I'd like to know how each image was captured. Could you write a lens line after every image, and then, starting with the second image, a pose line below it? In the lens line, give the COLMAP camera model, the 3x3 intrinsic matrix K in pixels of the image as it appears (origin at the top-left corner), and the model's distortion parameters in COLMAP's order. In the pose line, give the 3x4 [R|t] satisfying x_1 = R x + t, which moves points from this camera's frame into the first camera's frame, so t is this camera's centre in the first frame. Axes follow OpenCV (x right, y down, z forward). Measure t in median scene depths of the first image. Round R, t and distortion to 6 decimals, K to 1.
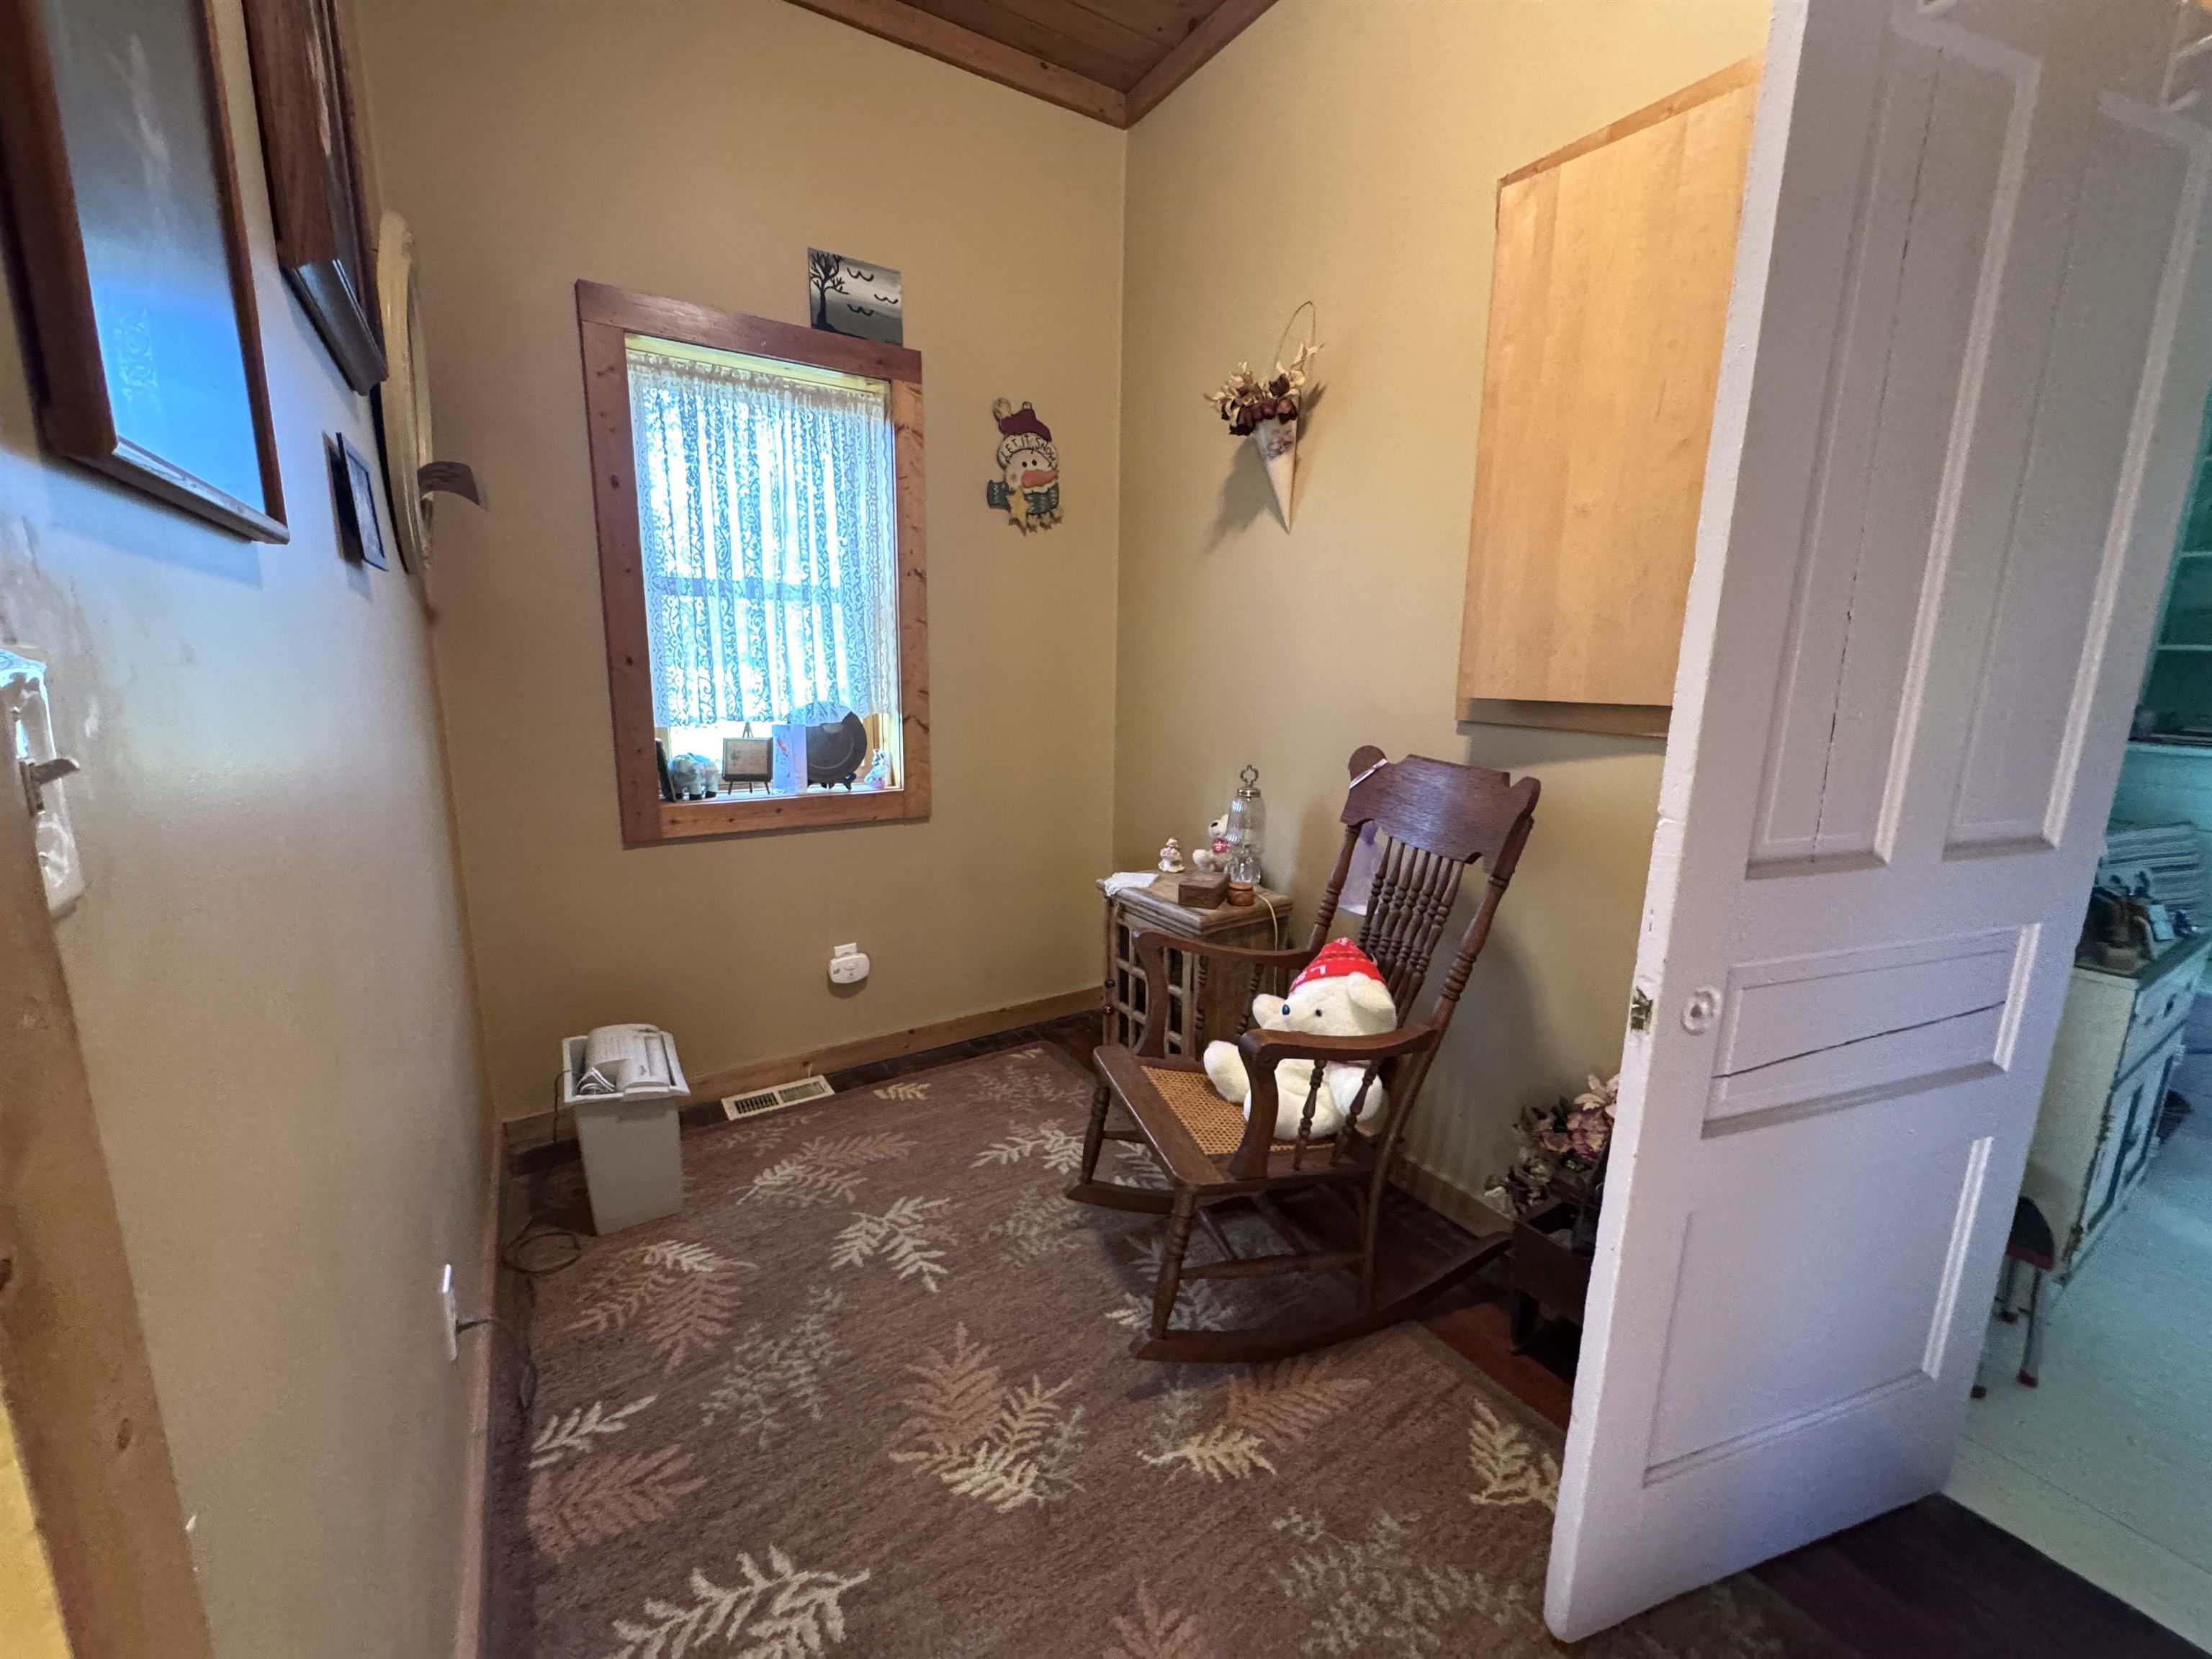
lens RADIAL K [[886.5, 0, 1104.2], [0, 886.5, 834.8], [0, 0, 1]] dist [-0.001407, -0.000154]
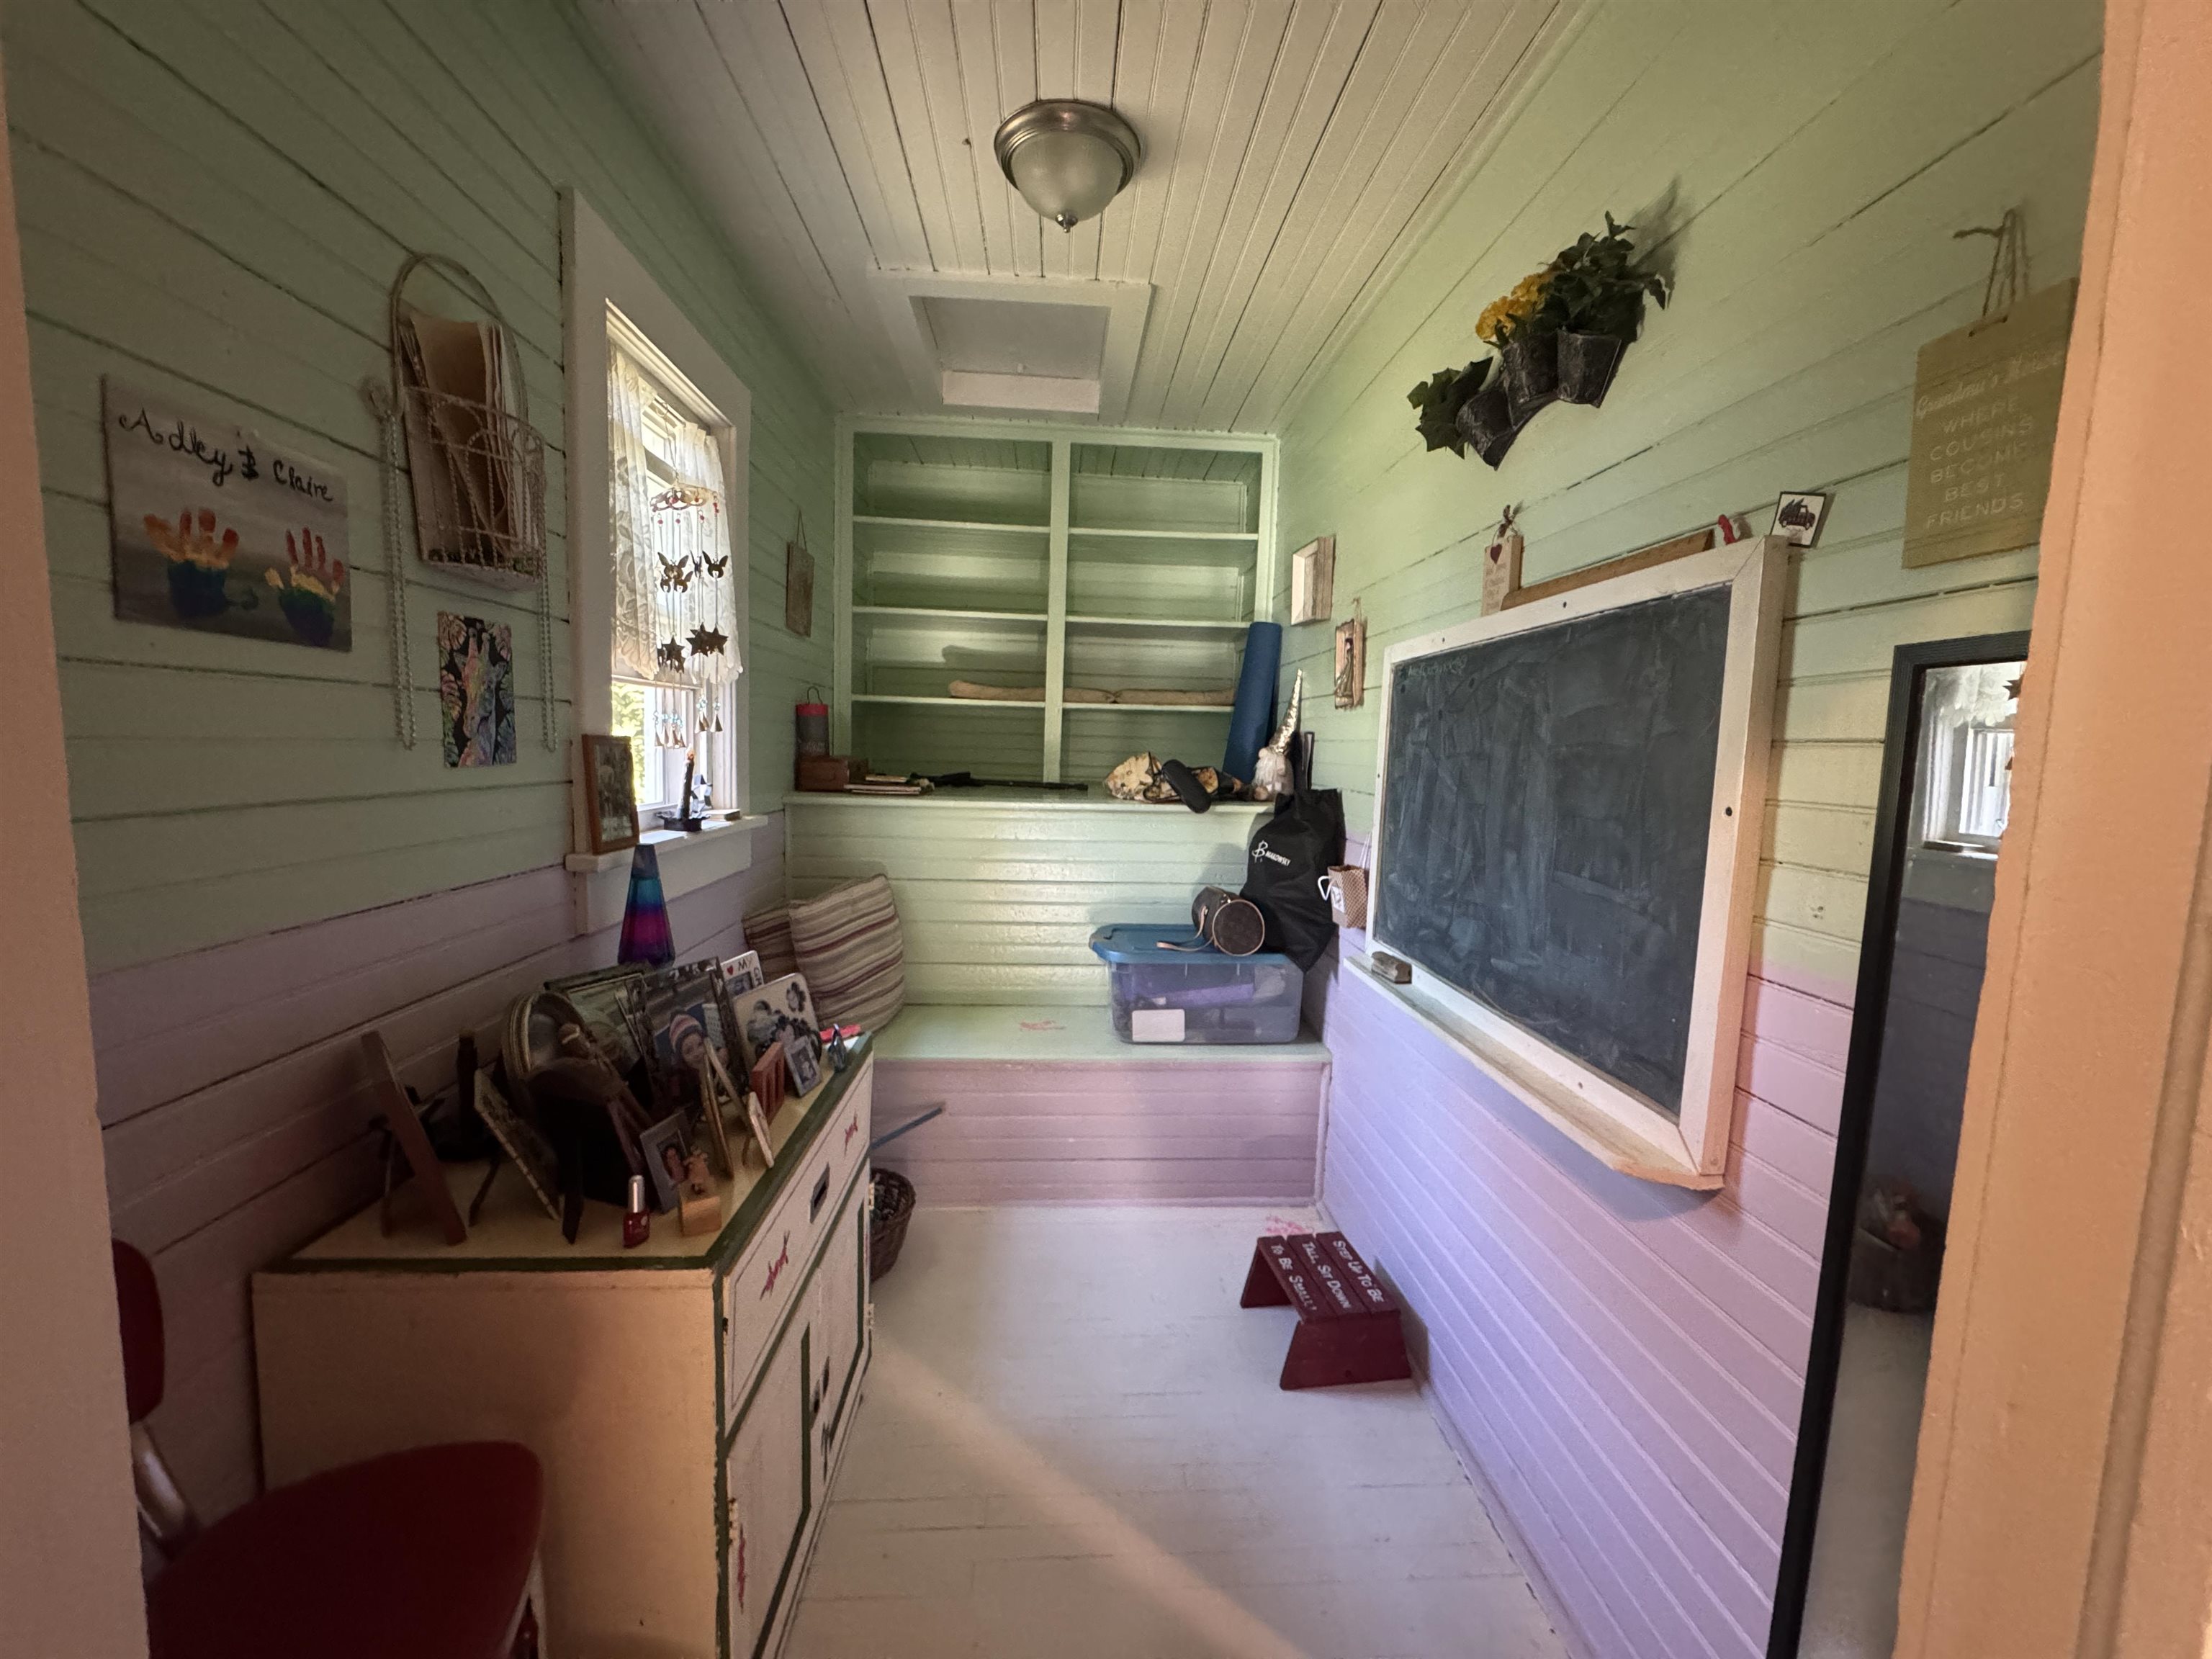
lens RADIAL K [[886.5, 0, 1109.3], [0, 886.5, 828.8], [0, 0, 1]] dist [-0.001407, -0.000154]
pose [[0.488289, -0.084964, 0.868536, 0.517982], [0.139943, 0.989993, 0.018170, -0.047450], [-0.861388, 0.112673, 0.495293, 0.302953]]
